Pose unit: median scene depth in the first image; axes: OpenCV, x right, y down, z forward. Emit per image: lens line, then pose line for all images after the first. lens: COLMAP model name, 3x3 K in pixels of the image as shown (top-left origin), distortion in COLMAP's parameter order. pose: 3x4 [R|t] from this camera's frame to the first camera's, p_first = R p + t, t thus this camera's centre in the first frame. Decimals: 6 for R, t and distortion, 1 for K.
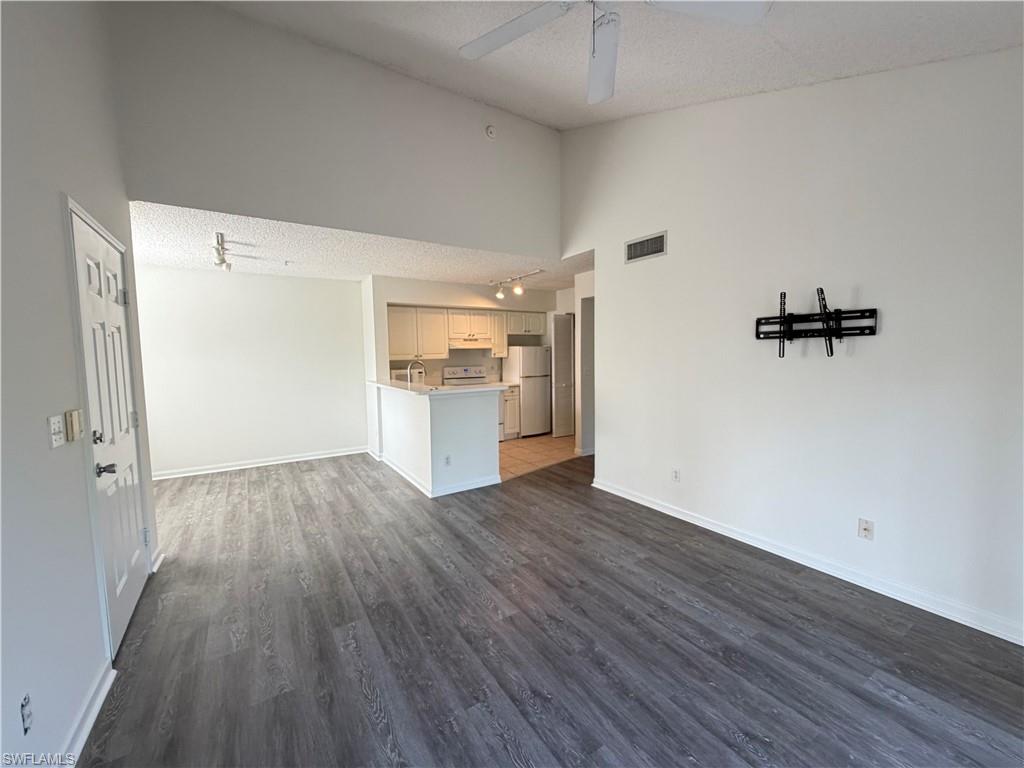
lens RADIAL K [[409.4, 0, 510.1], [0, 409.4, 385.6], [0, 0, 1]] dist [-0.001275, -0.000034]
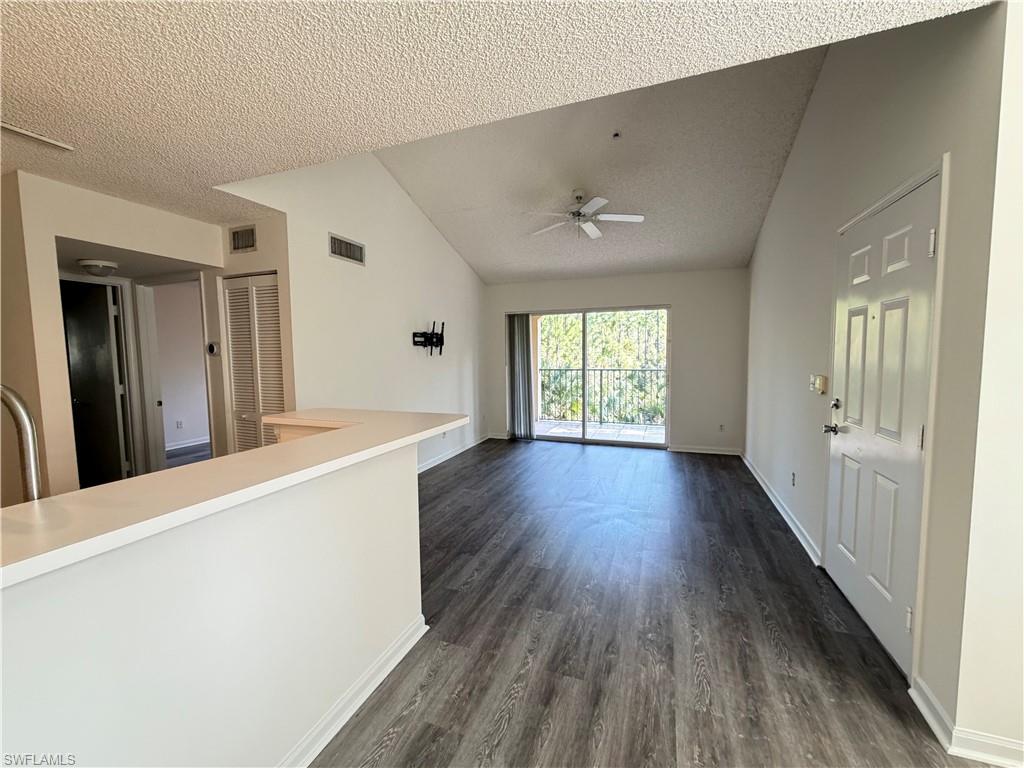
lens RADIAL K [[409.4, 0, 511.1], [0, 409.4, 382.5], [0, 0, 1]] dist [-0.001275, -0.000034]
pose [[-0.599028, -0.035229, 0.799953, -0.819274], [0.084851, 0.990614, 0.107164, -0.095862], [-0.796220, 0.132071, -0.590416, 1.474206]]
